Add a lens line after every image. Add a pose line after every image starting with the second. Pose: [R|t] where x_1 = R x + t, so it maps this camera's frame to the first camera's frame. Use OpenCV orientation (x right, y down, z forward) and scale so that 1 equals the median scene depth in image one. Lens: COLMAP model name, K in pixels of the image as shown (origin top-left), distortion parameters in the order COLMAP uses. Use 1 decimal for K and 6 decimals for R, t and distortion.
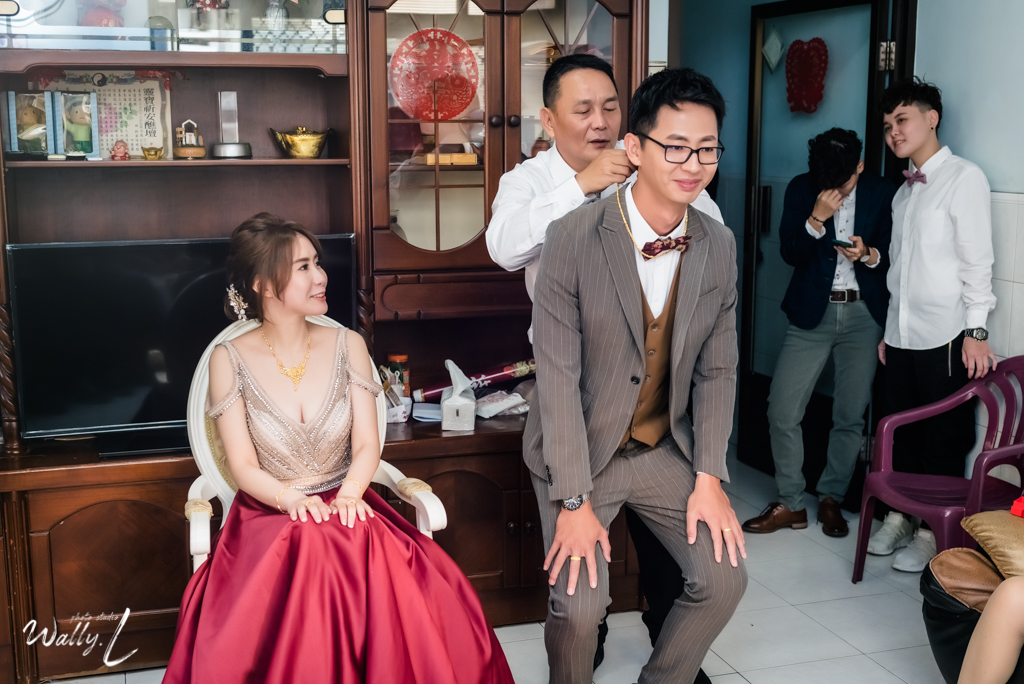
lens RADIAL K [[1268.7, 0, 508.7], [0, 1268.7, 347.3], [0, 0, 1]] dist [0.019317, 0.000000]
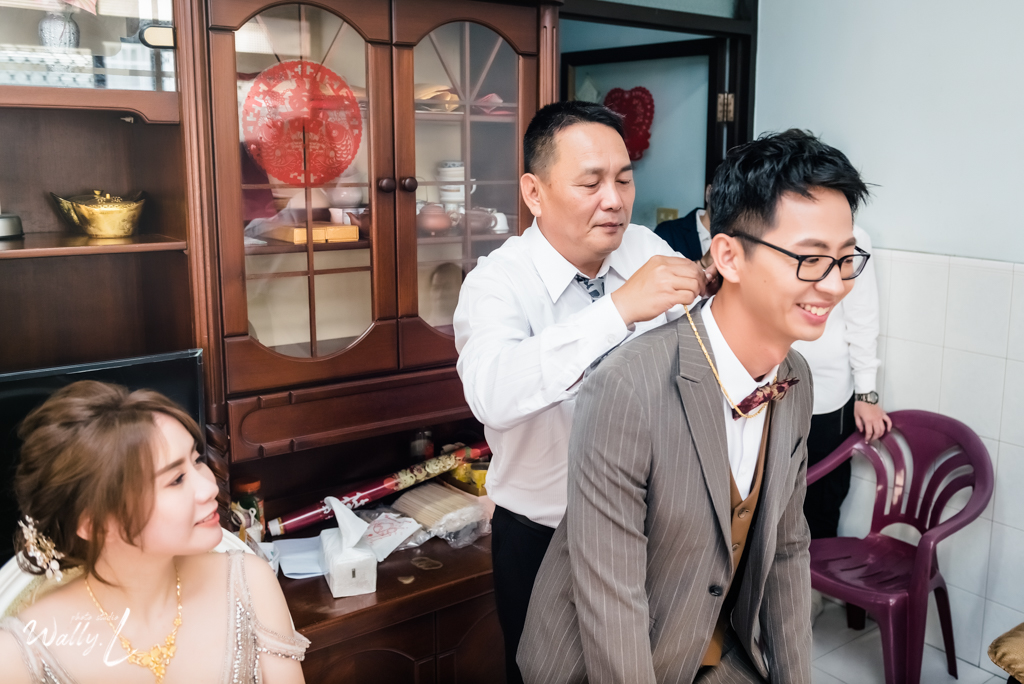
lens RADIAL K [[902.5, 0, 540.1], [0, 902.5, 300.4], [0, 0, 1]] dist [-0.025069, 0.041462]
pose [[0.934651, -0.050300, 0.351991, -0.119345], [0.050224, 0.998694, 0.009355, -0.110600], [-0.352002, 0.008935, 0.935957, 0.466894]]
